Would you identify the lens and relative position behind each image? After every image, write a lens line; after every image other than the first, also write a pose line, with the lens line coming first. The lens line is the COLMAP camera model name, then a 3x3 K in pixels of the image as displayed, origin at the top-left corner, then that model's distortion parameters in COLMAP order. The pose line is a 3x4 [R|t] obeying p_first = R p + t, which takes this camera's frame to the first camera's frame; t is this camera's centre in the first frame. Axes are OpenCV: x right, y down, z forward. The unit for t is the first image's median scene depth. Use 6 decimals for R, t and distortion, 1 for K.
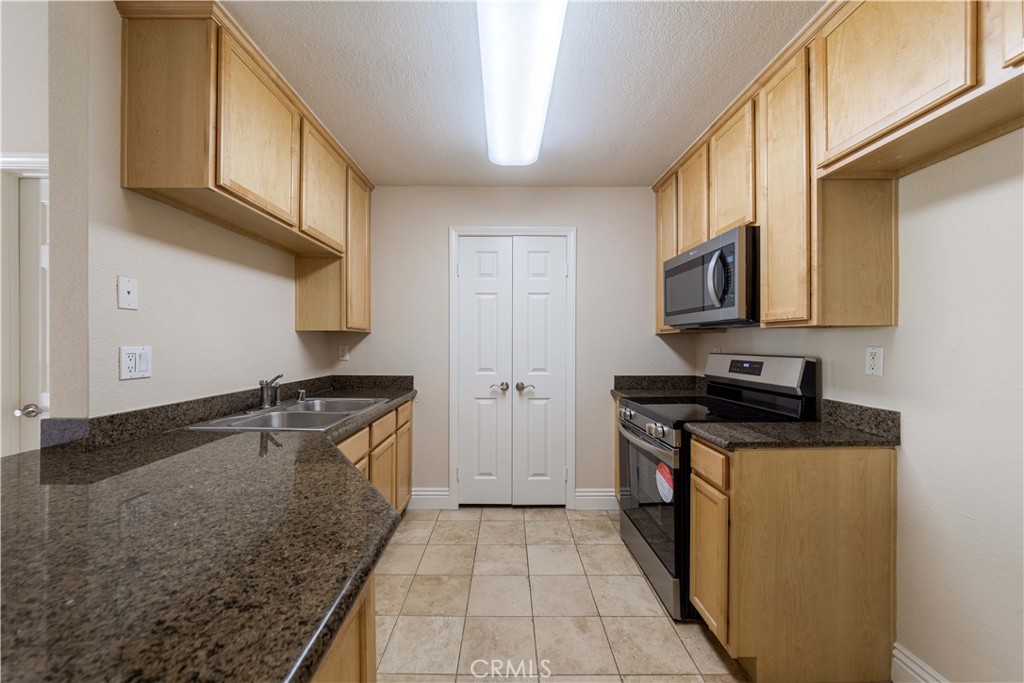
lens RADIAL K [[382.9, 0, 510.7], [0, 382.9, 340.3], [0, 0, 1]] dist [-0.002325, 0.000001]
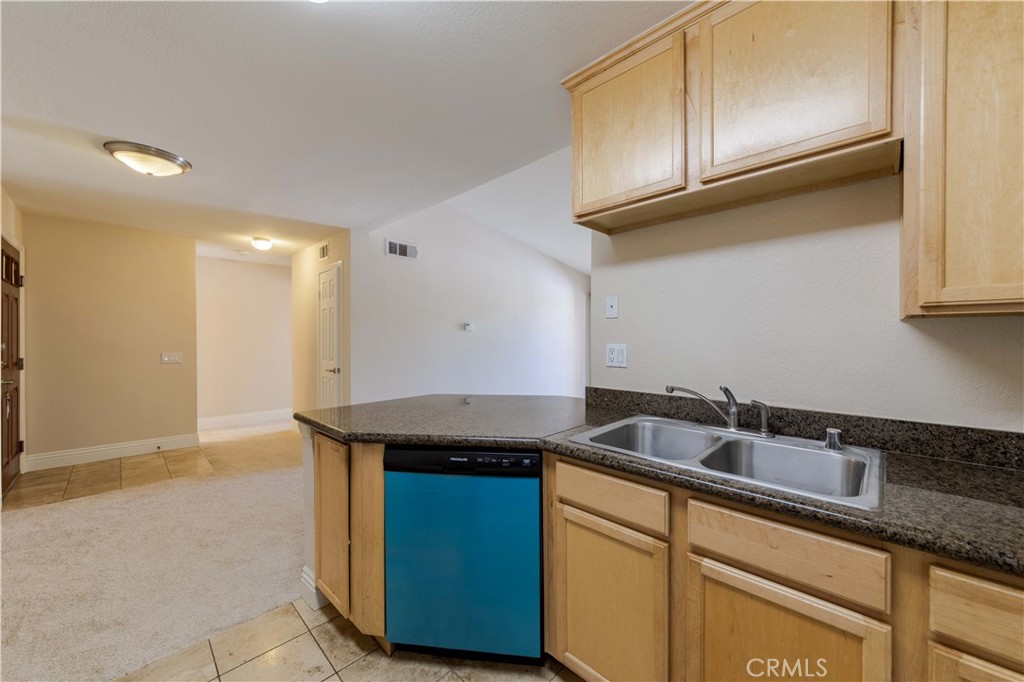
lens RADIAL K [[382.9, 0, 522.0], [0, 382.9, 340.9], [0, 0, 1]] dist [-0.002325, 0.000001]
pose [[-0.699843, 0.003664, -0.714288, 0.158389], [0.003981, 0.999991, 0.001229, 0.001004], [0.714286, -0.001983, -0.699851, 1.050337]]
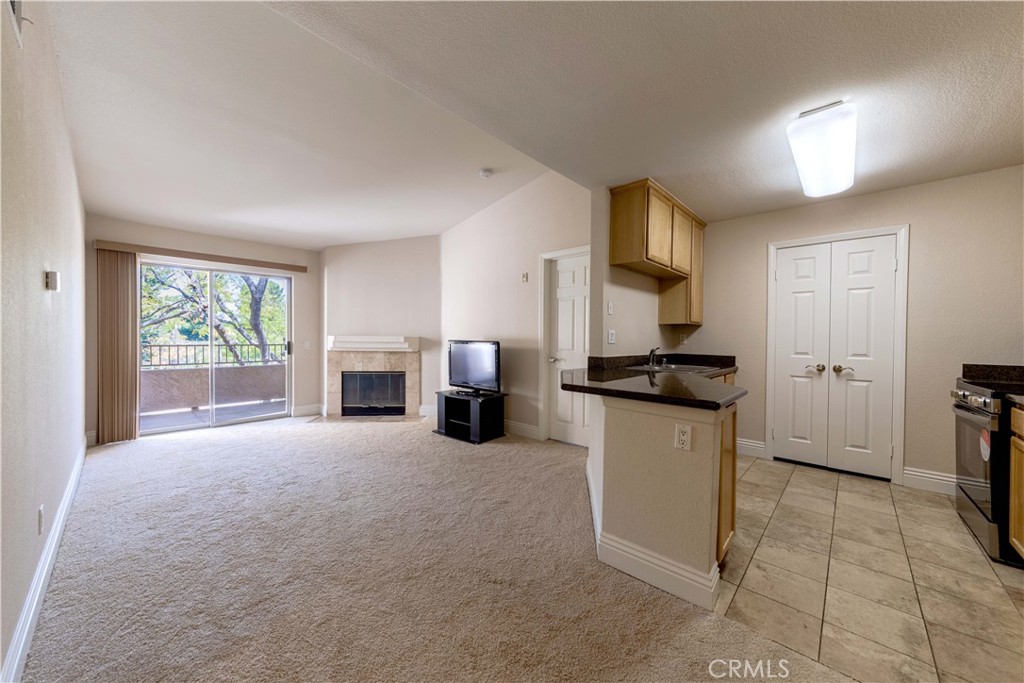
lens RADIAL K [[367.9, 0, 518.8], [0, 367.9, 342.1], [0, 0, 1]] dist [0.000142, 0.001598]
pose [[0.736502, 0.013248, -0.676306, 0.088070], [-0.005924, 0.999896, 0.013136, 0.038507], [0.676410, -0.005669, 0.736504, -0.656370]]
